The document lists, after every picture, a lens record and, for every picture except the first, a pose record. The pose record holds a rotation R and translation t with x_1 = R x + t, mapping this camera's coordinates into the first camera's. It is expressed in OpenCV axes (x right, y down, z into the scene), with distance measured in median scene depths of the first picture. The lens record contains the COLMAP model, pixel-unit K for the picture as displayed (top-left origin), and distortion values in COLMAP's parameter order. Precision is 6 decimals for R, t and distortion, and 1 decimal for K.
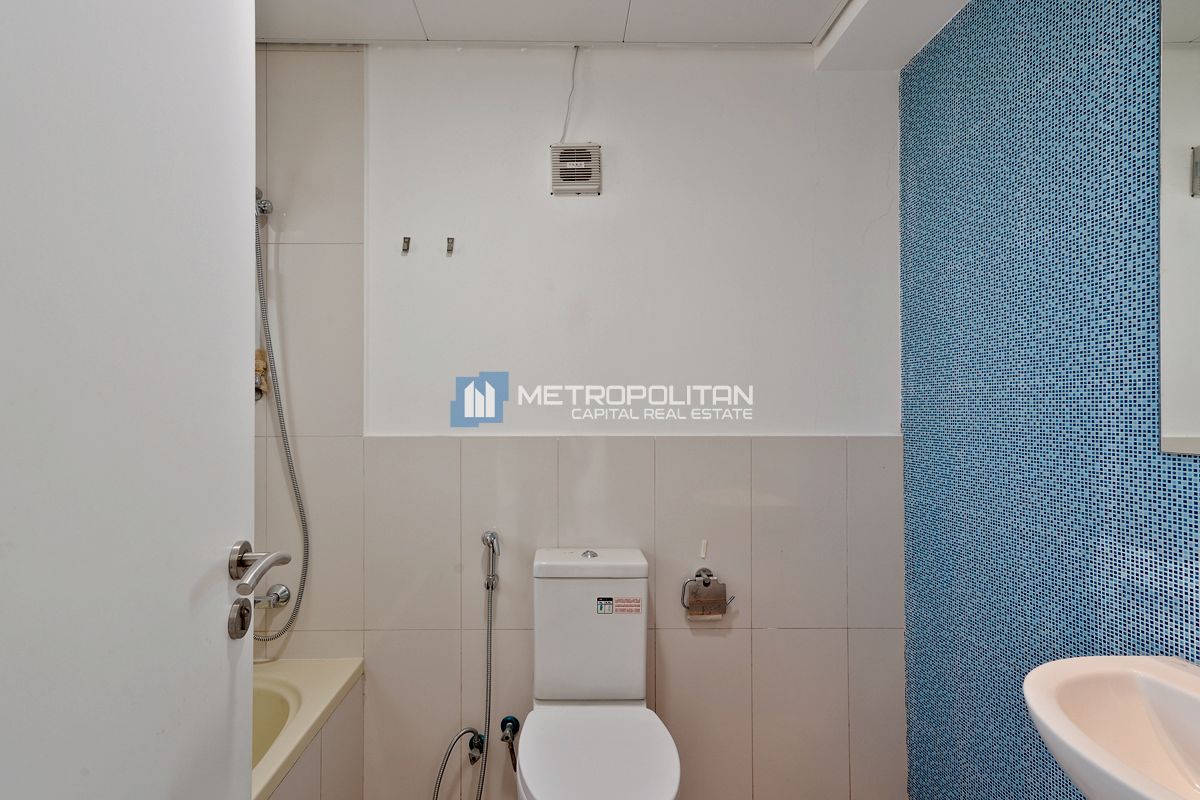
lens RADIAL K [[555.1, 0, 600.4], [0, 555.1, 400.4], [0, 0, 1]] dist [0.010701, 0.000004]
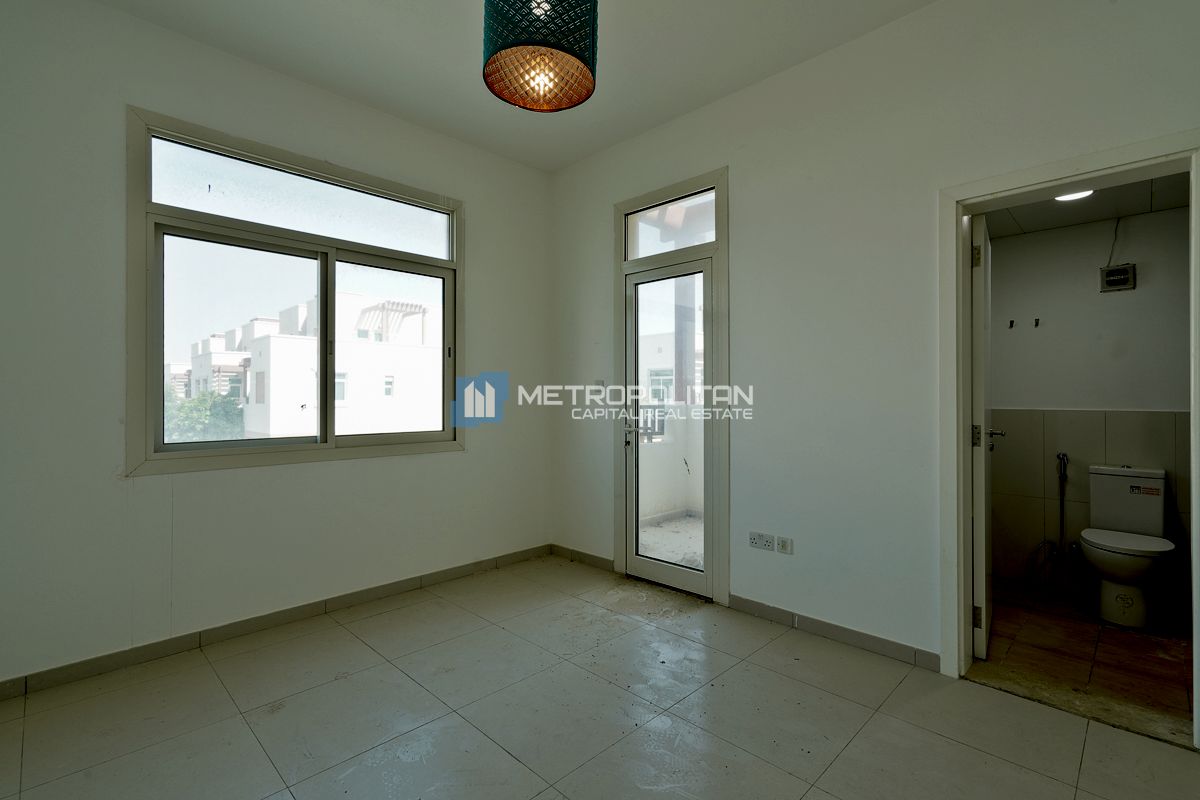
lens RADIAL K [[555.1, 0, 573.3], [0, 555.1, 392.2], [0, 0, 1]] dist [0.010701, 0.000004]
pose [[0.634912, -0.003162, -0.772578, 0.275090], [0.004967, 0.999988, -0.000010, -0.013602], [0.772568, -0.003831, 0.634920, -1.832852]]
